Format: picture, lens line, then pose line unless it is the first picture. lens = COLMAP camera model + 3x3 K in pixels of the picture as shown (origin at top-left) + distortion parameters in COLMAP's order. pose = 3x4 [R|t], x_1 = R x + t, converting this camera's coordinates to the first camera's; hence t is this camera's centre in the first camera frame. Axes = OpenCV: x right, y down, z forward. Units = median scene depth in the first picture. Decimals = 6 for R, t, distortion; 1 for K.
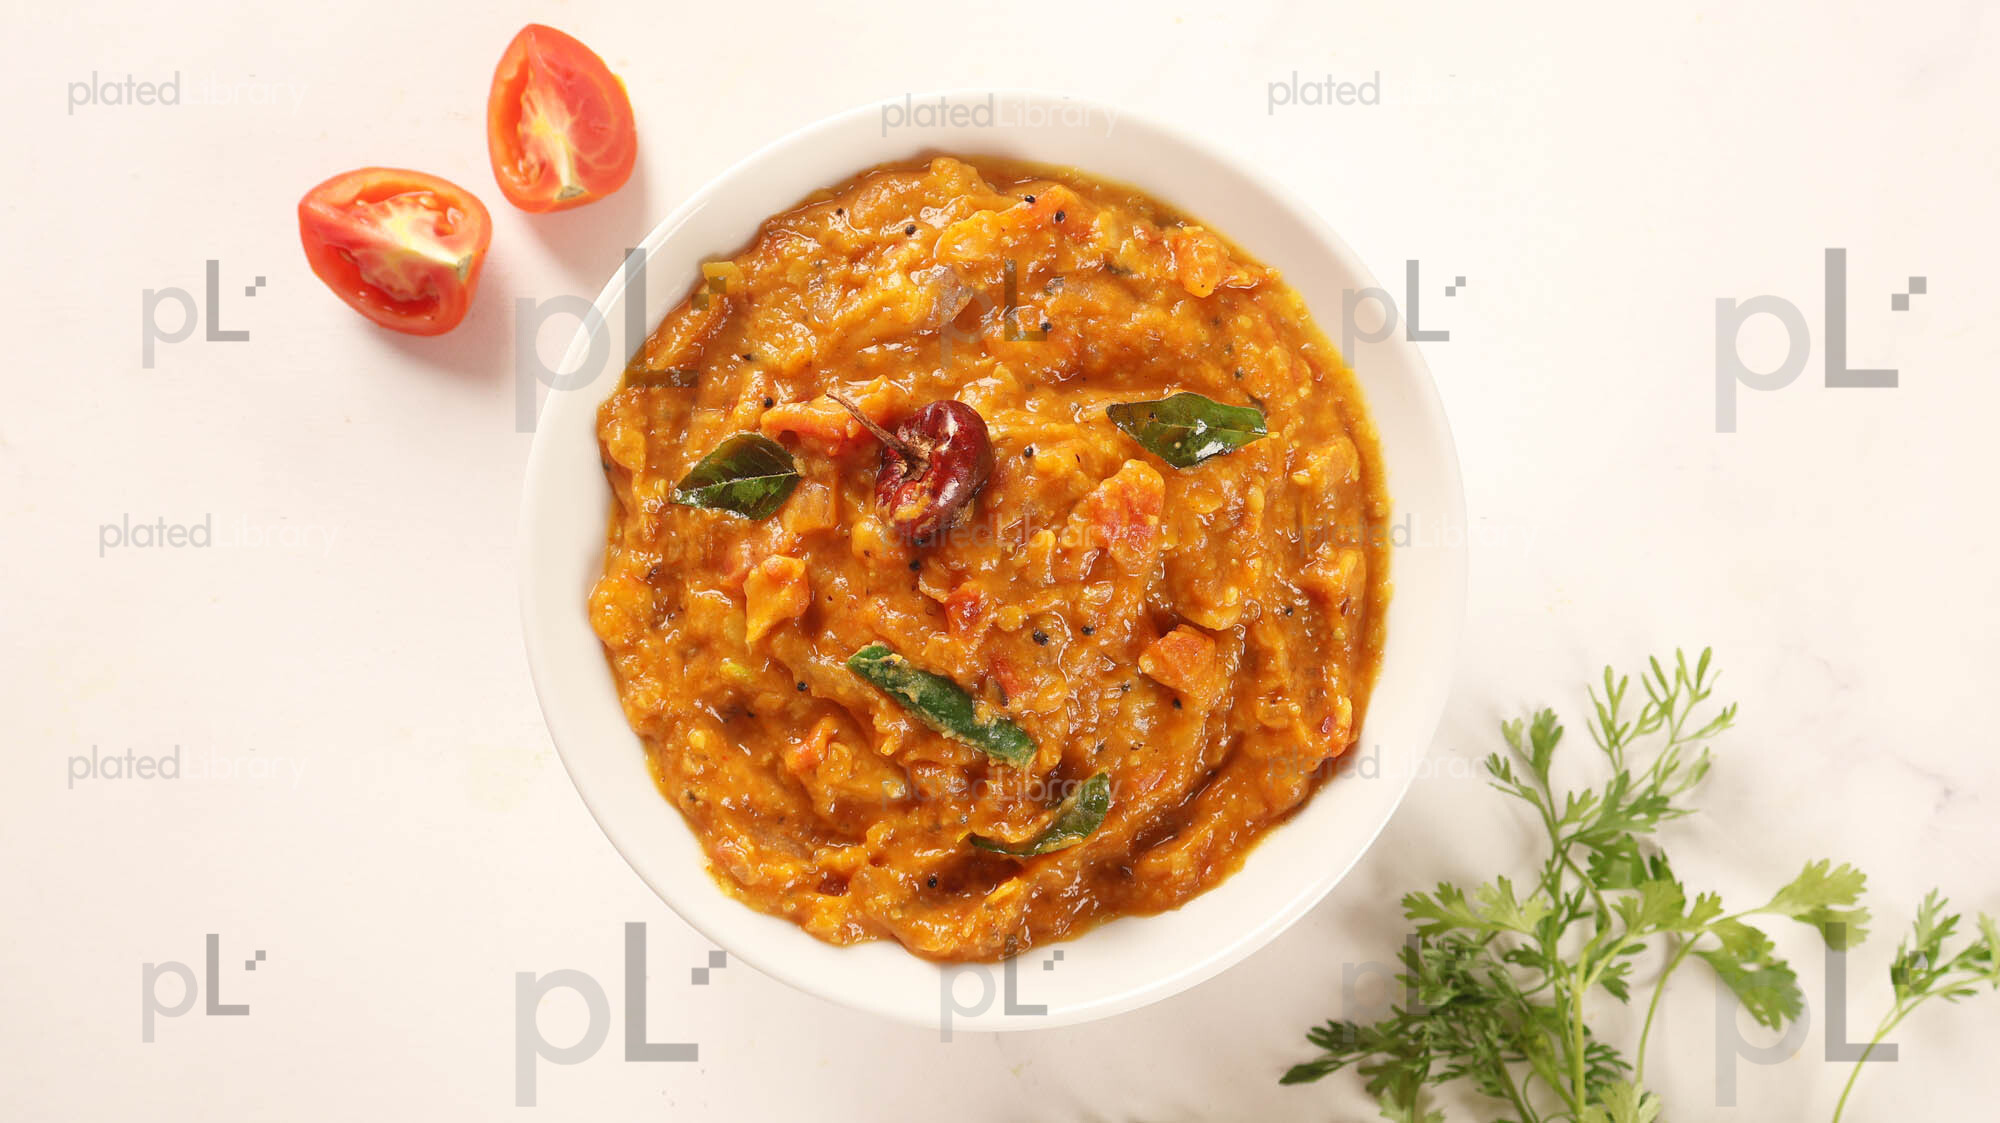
lens RADIAL K [[2487.6, 0, 1003.5], [0, 2487.6, 553.9], [0, 0, 1]] dist [-0.007325, 0.000000]
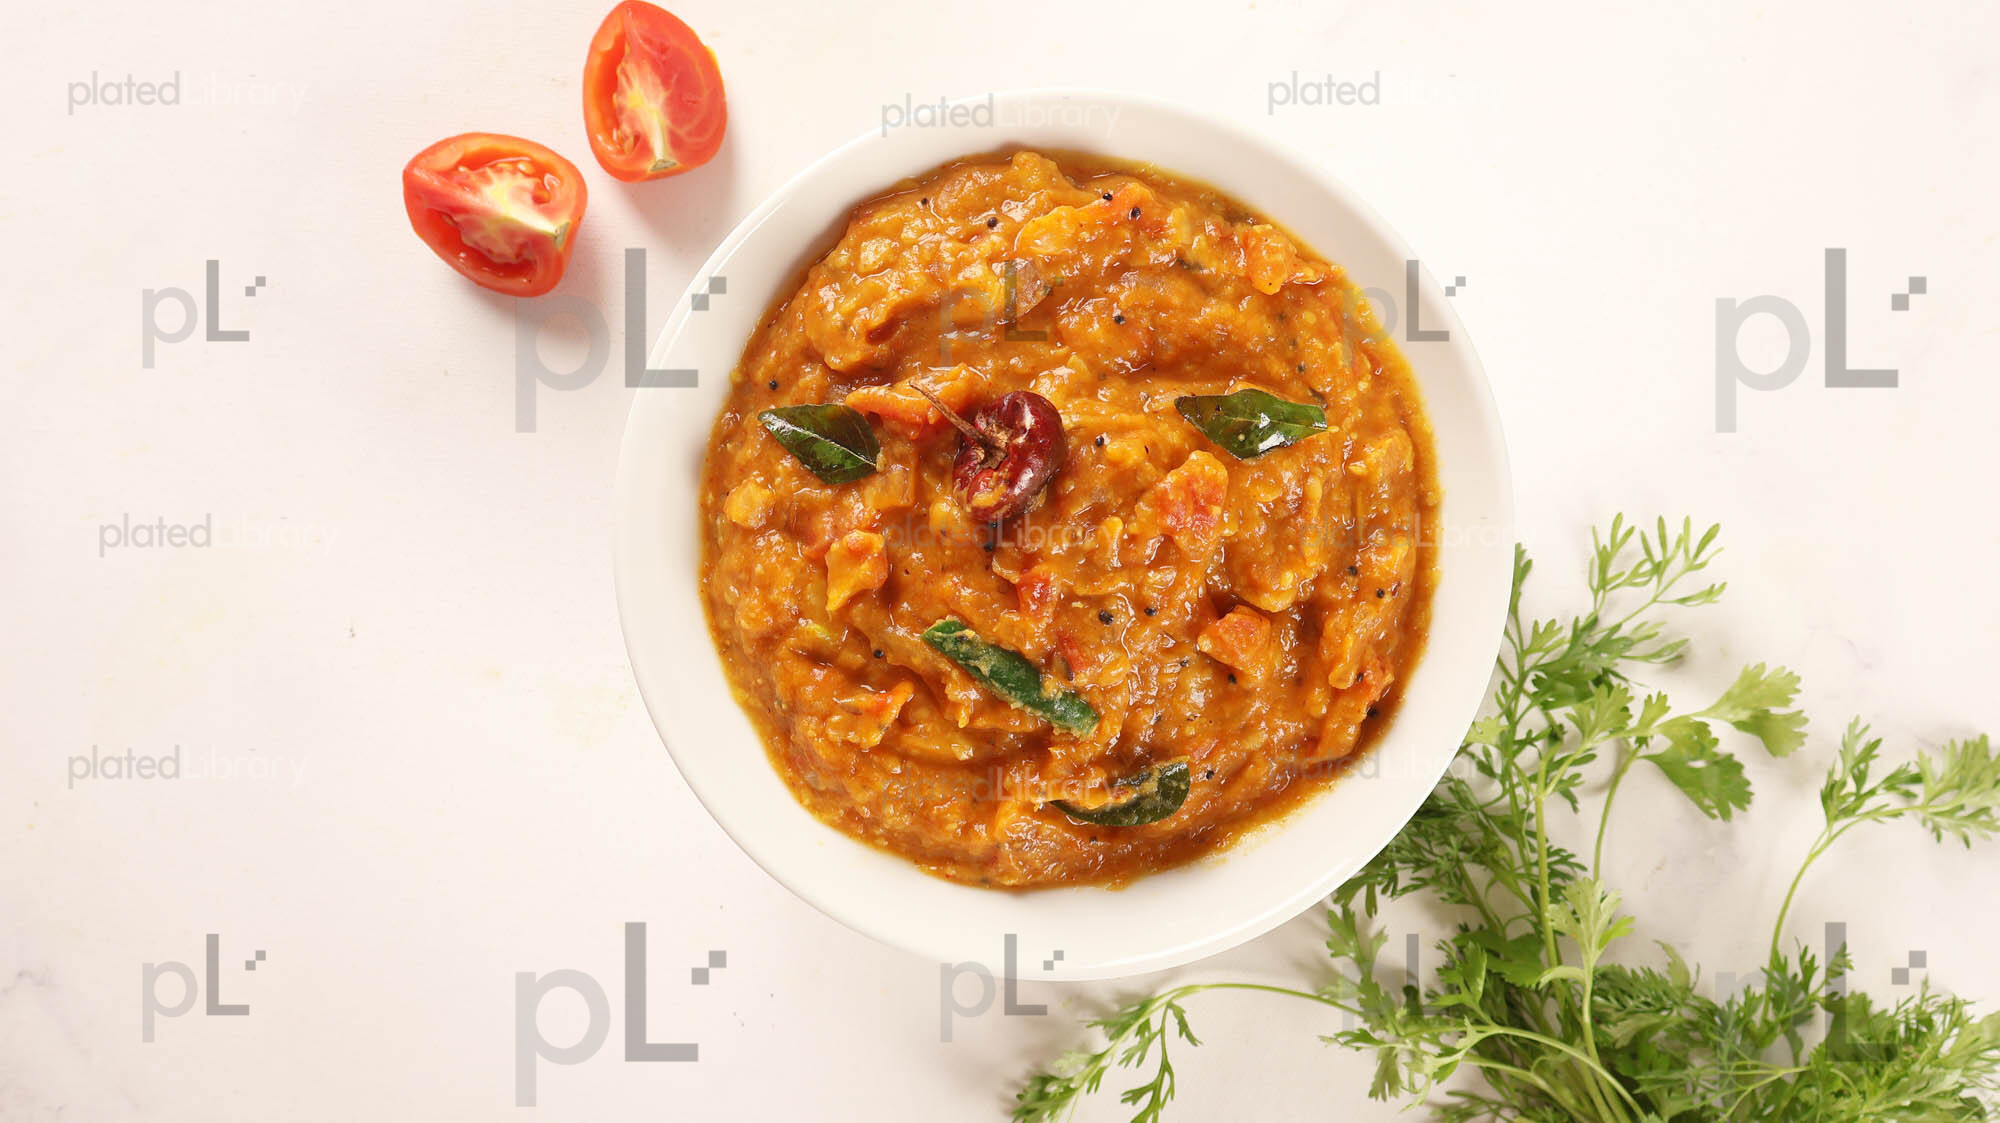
lens RADIAL K [[2487.6, 0, 999.9], [0, 2487.6, 574.5], [0, 0, 1]] dist [-0.007325, 0.000000]
pose [[0.999541, 0.027381, -0.012933, -0.016567], [-0.026293, 0.996616, 0.077879, -0.064116], [0.015021, -0.077504, 0.996879, -0.052713]]
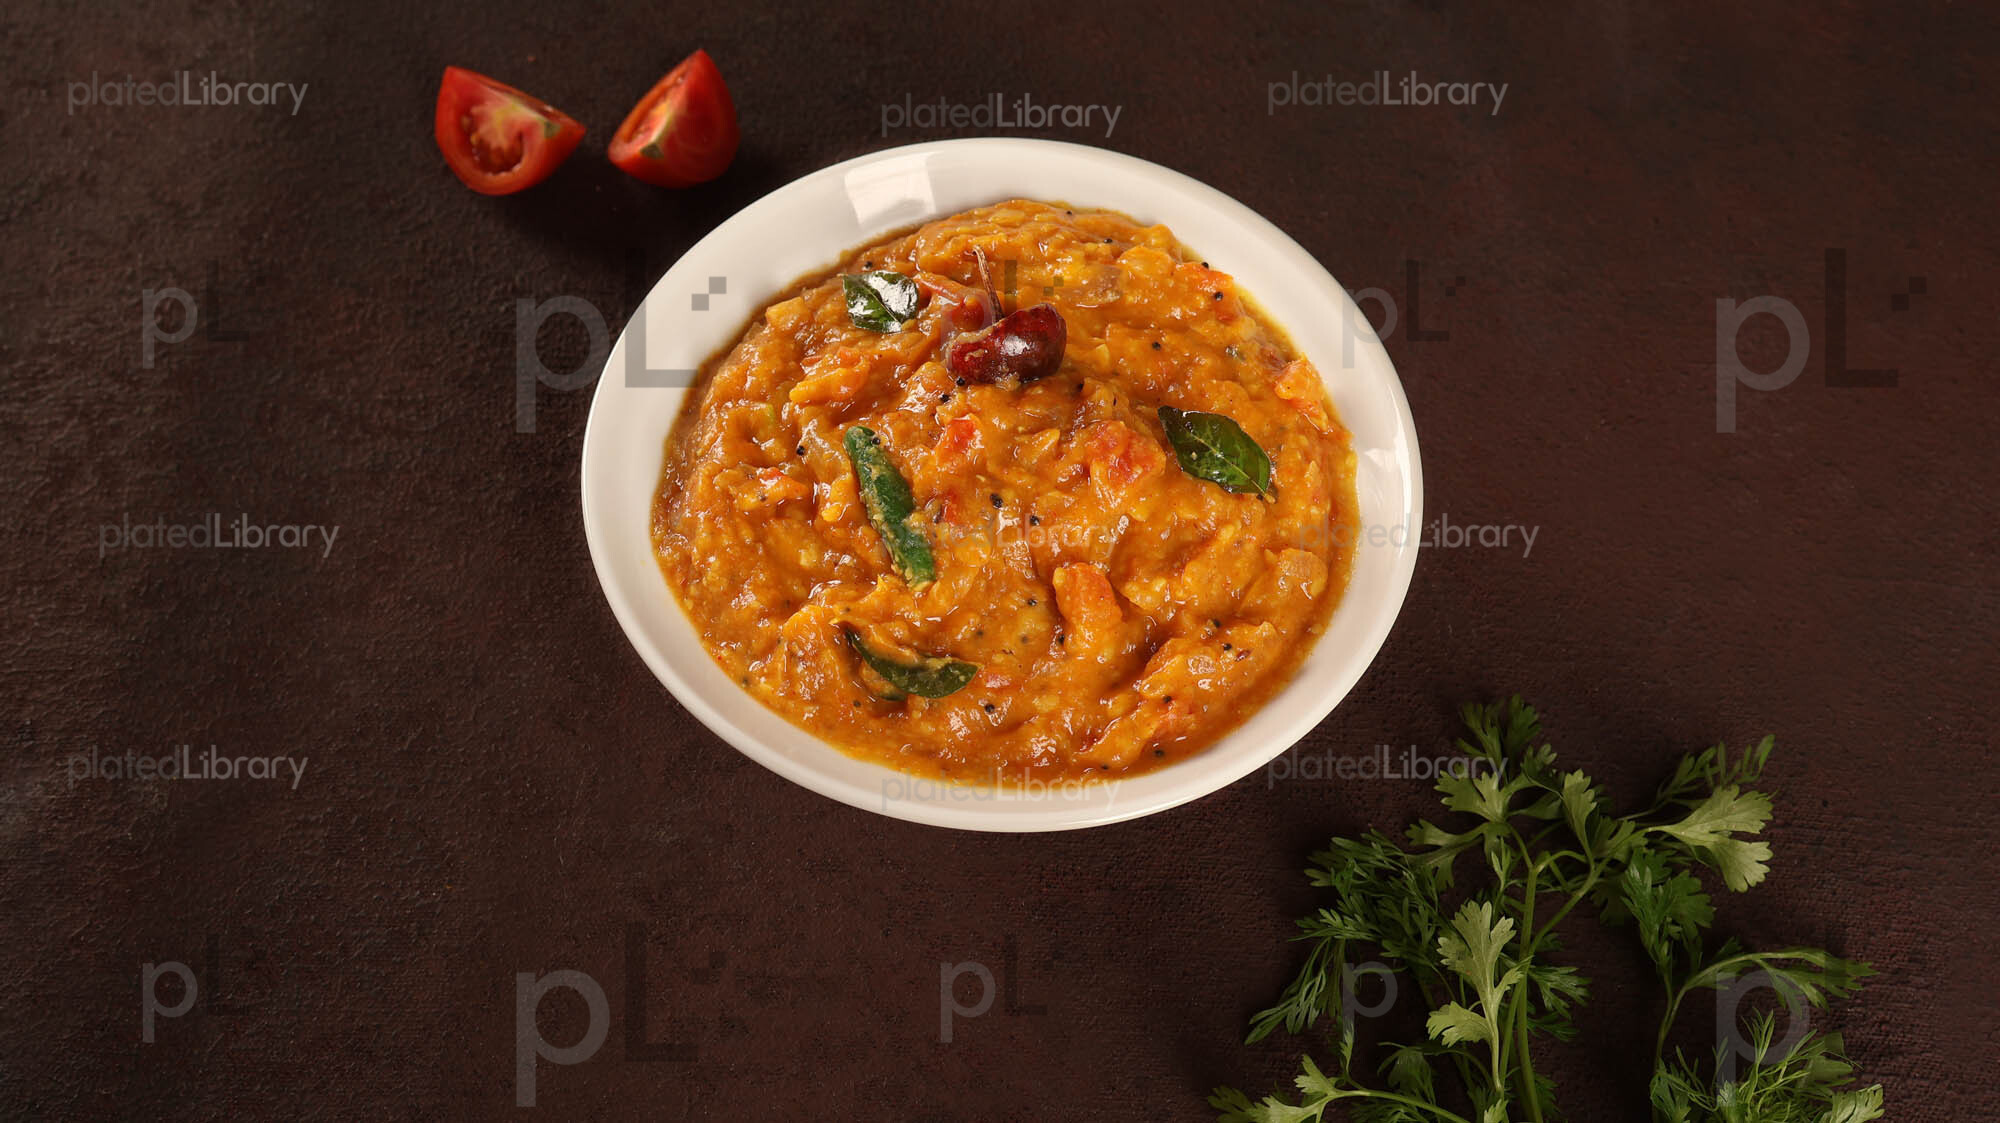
lens RADIAL K [[2487.6, 0, 1003.5], [0, 2487.6, 555.3], [0, 0, 1]] dist [-0.007325, 0.000000]
pose [[0.807817, 0.501841, -0.309173, 0.367112], [-0.589407, 0.682747, -0.431806, 0.519236], [-0.005611, 0.531049, 0.847323, 0.062834]]
